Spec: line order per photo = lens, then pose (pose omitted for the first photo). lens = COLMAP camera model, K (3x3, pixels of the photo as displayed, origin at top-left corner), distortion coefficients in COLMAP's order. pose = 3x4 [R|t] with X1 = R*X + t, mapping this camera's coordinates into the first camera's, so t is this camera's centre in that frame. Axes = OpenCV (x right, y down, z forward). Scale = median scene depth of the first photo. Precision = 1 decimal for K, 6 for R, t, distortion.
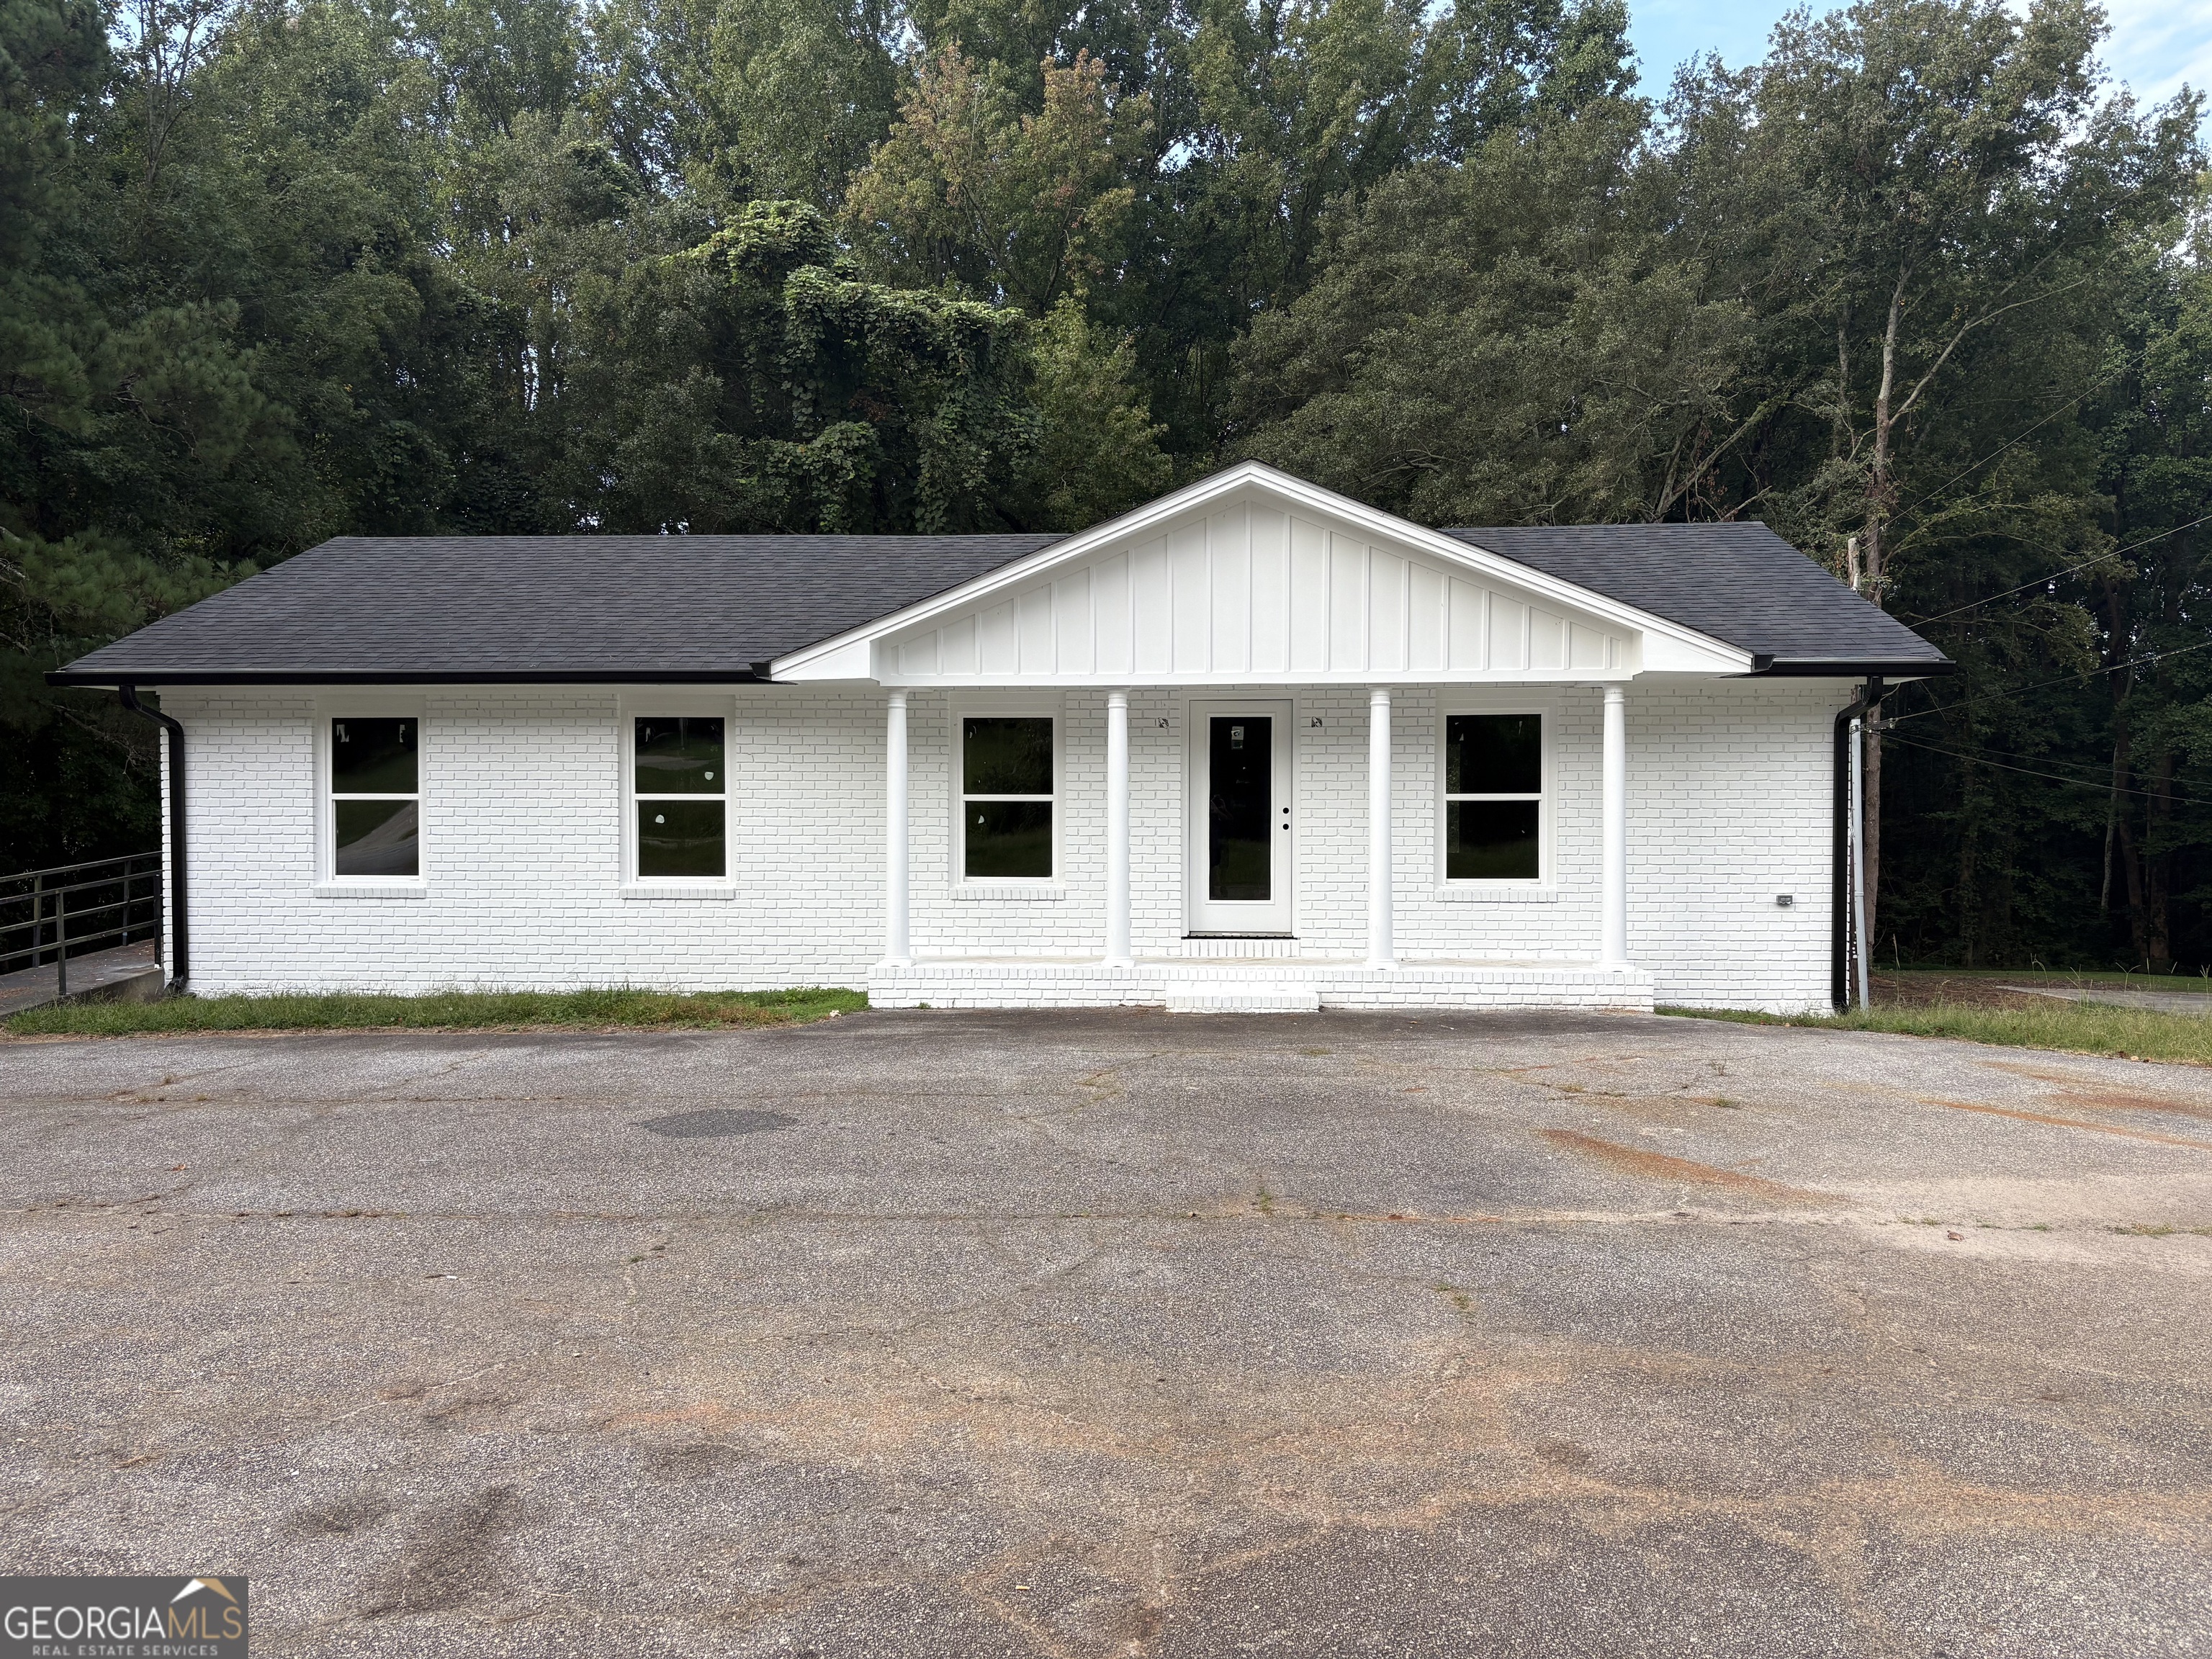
lens RADIAL K [[1668.0, 0, 1106.0], [0, 1668.0, 829.5], [0, 0, 1]] dist [0.051500, -0.056226]
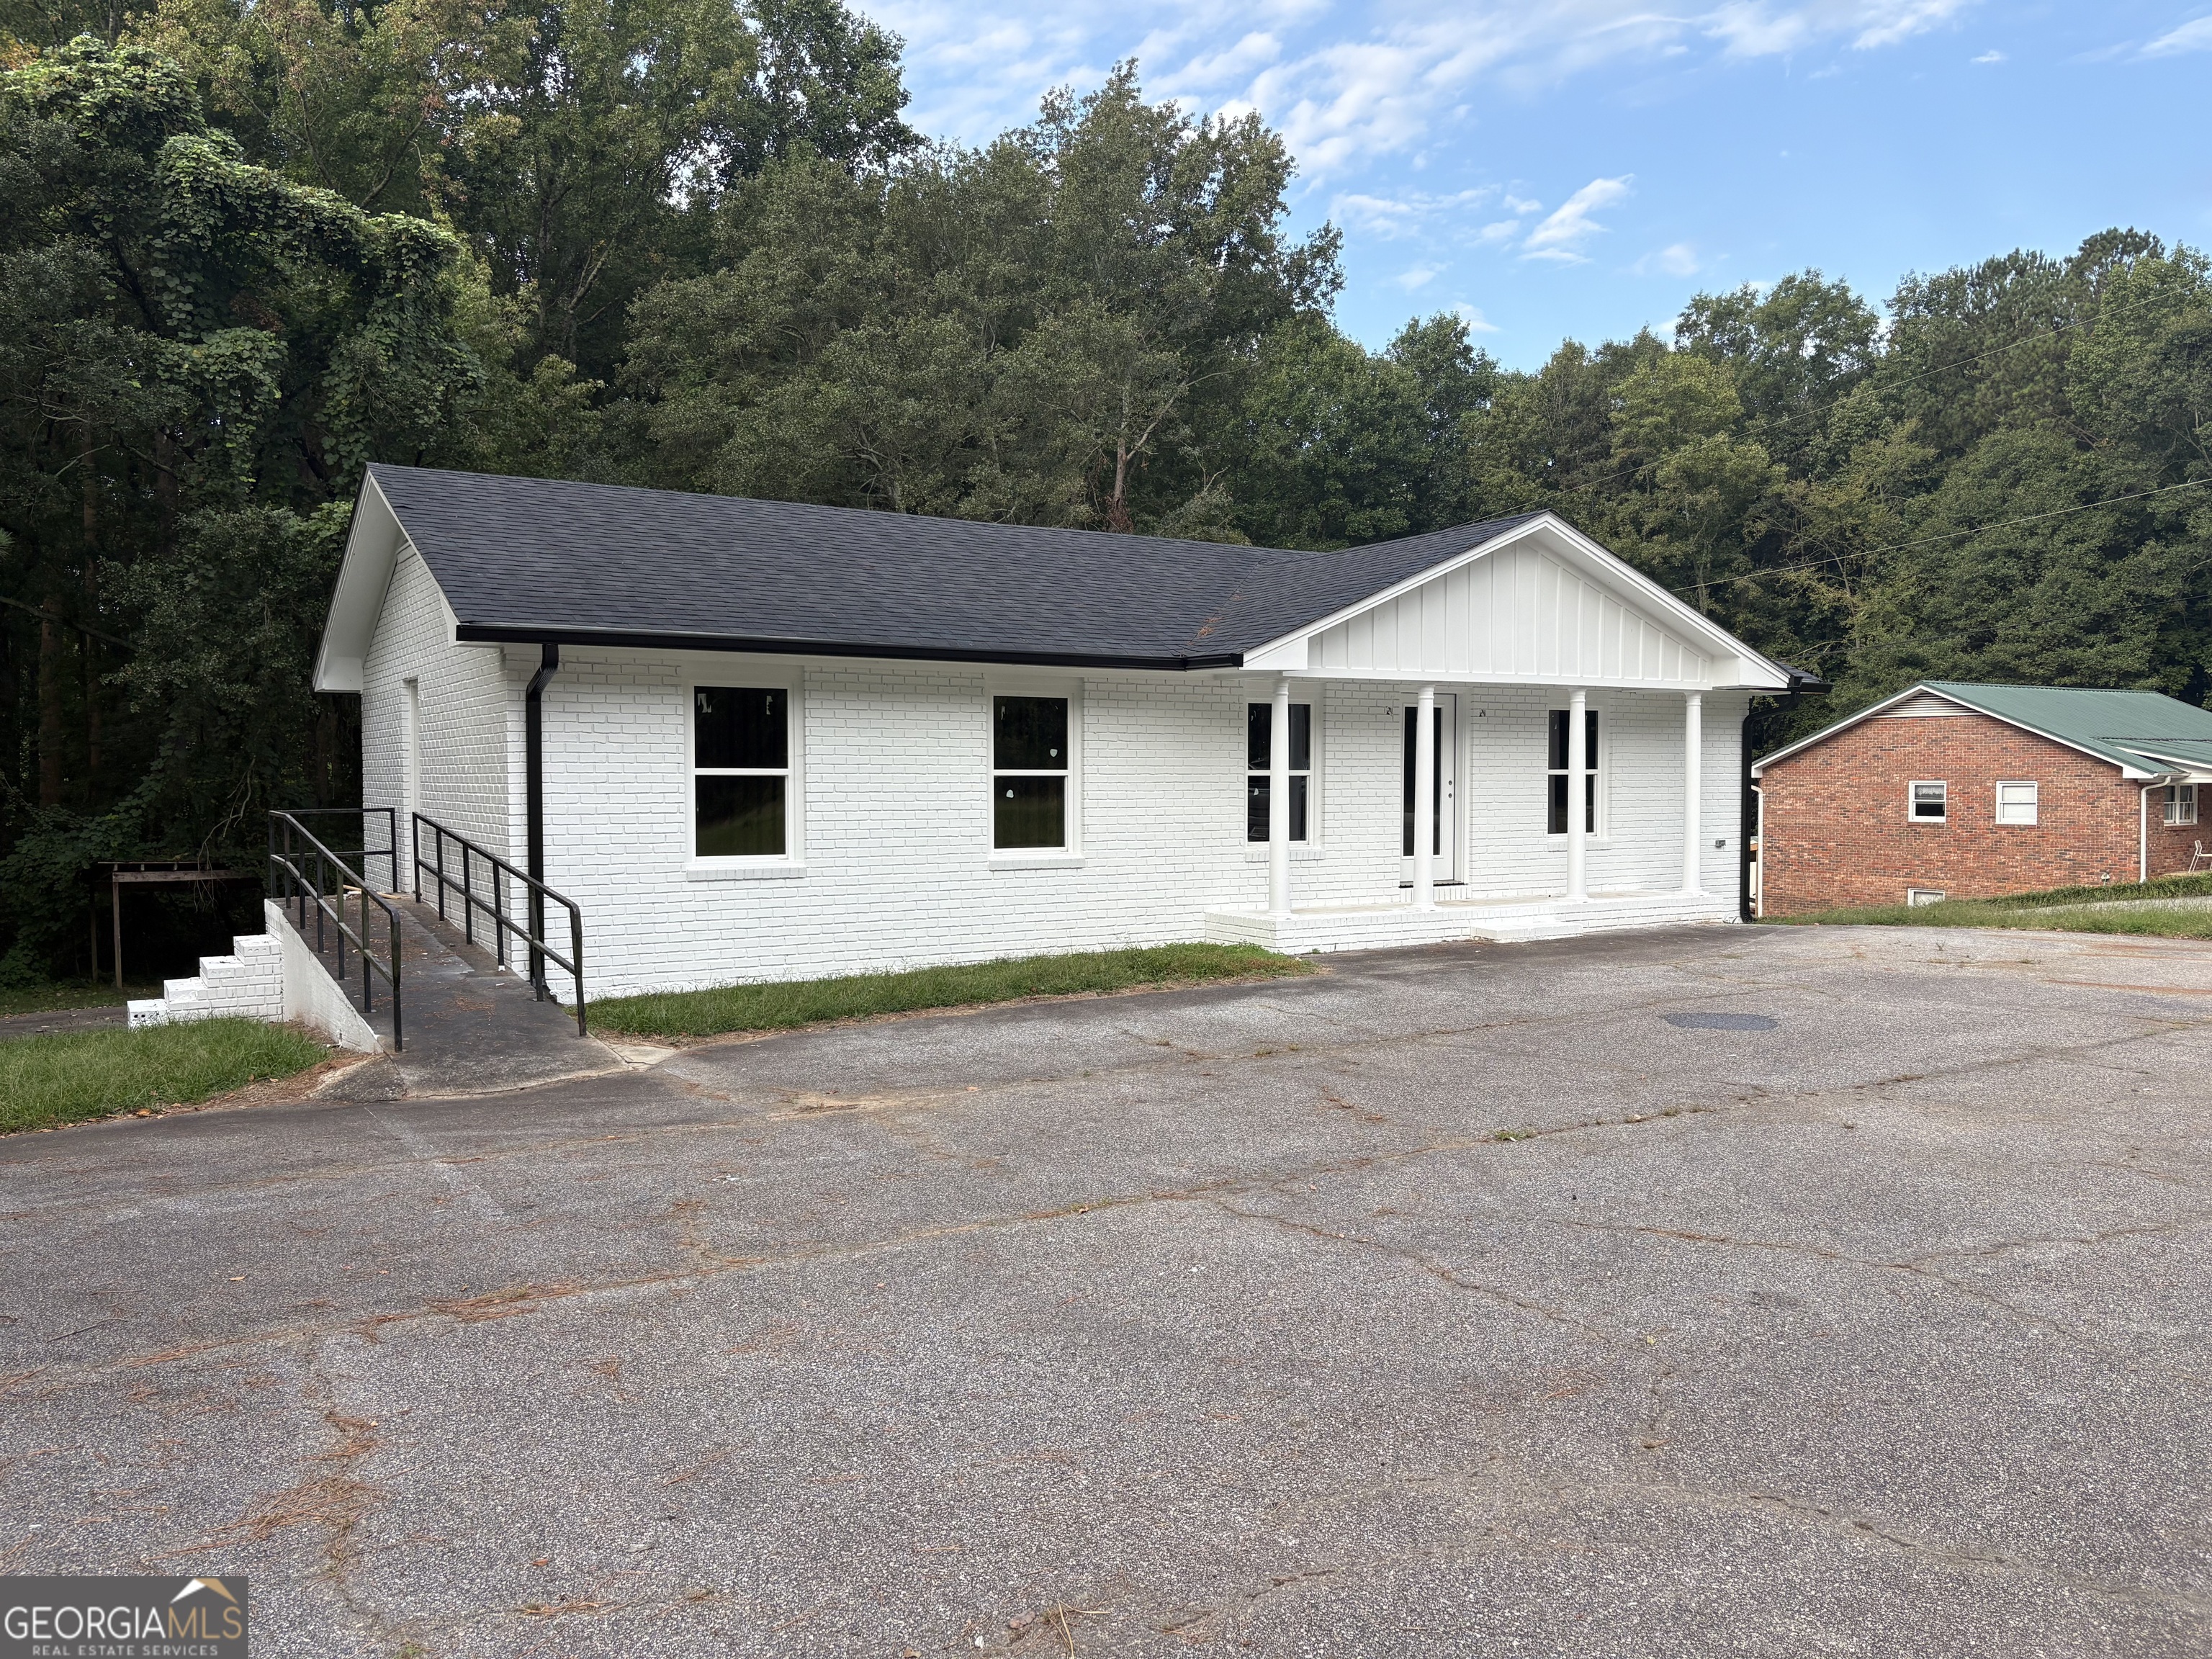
lens RADIAL K [[1691.9, 0, 1085.0], [0, 1691.9, 825.3], [0, 0, 1]] dist [0.033940, -0.044177]
pose [[0.813073, -0.018301, 0.581874, -0.831014], [0.009948, 0.999797, 0.017544, -0.004247], [-0.582076, -0.008476, 0.813090, 0.119670]]
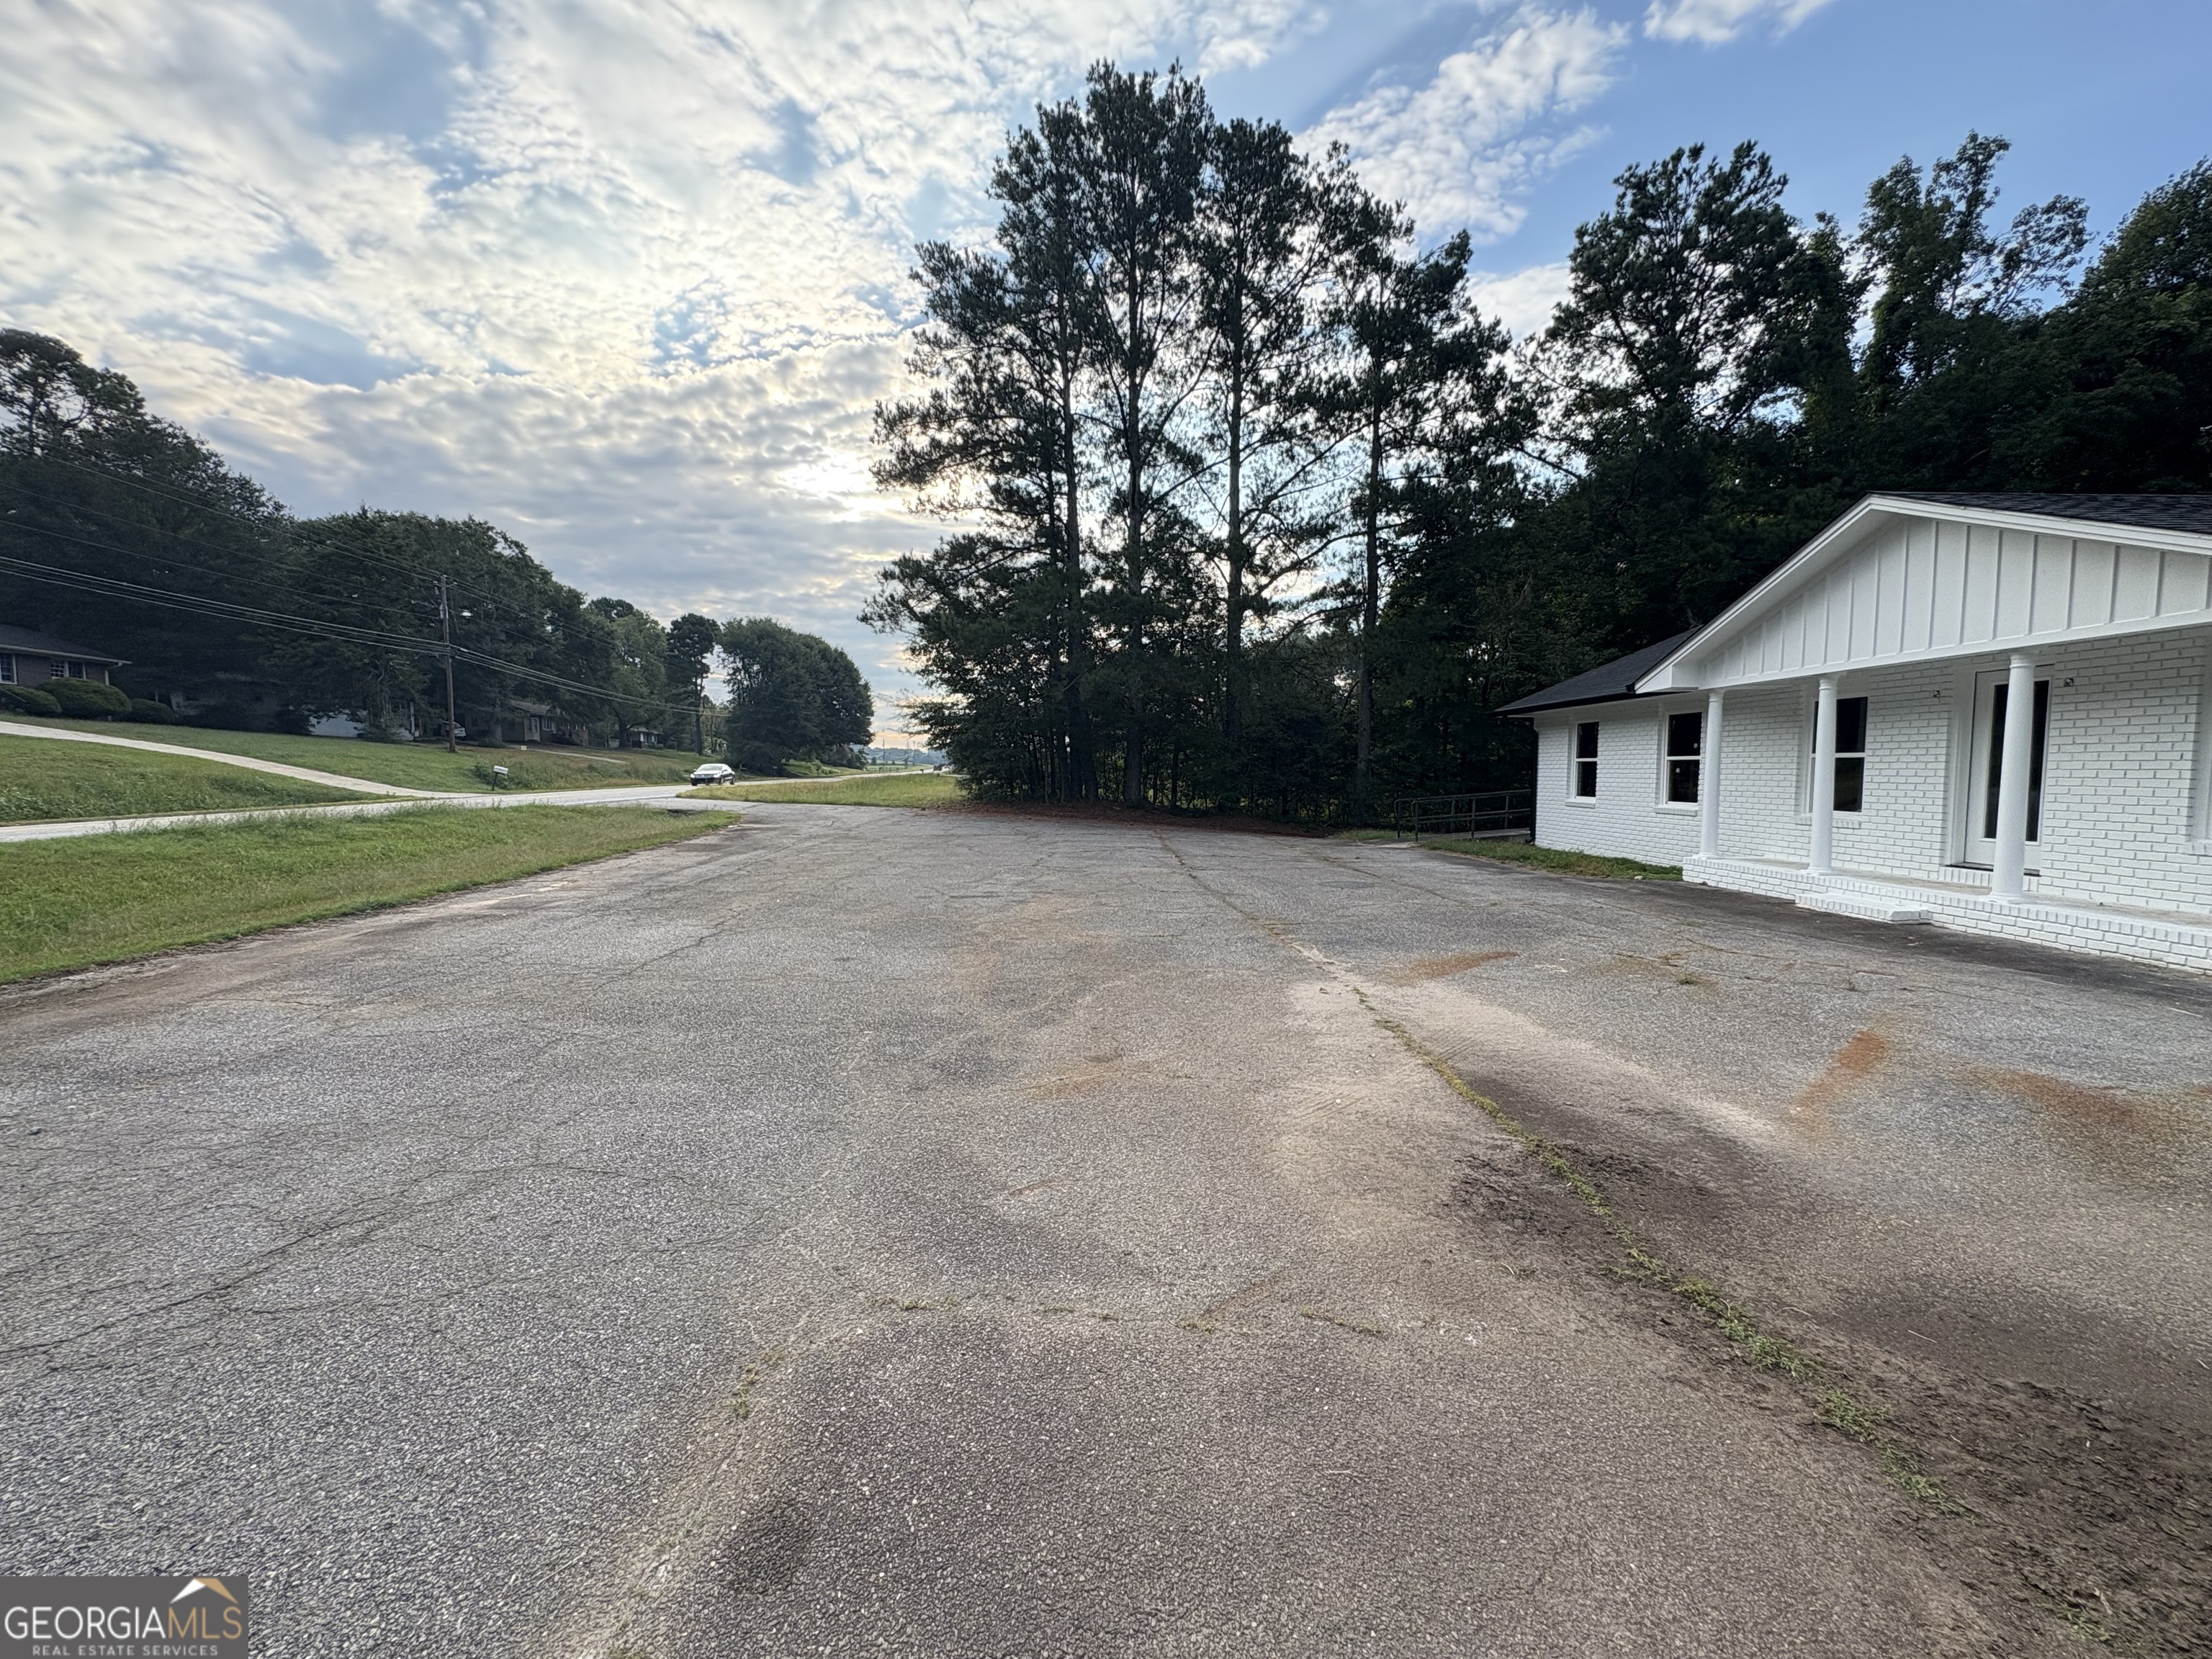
lens RADIAL K [[876.2, 0, 1106.0], [0, 876.2, 829.5], [0, 0, 1]] dist [-0.000669, -0.000265]
pose [[0.087500, 0.065656, -0.993998, 0.618601], [-0.011428, 0.997826, 0.064903, 0.001741], [0.996099, 0.005681, 0.088060, 0.298691]]
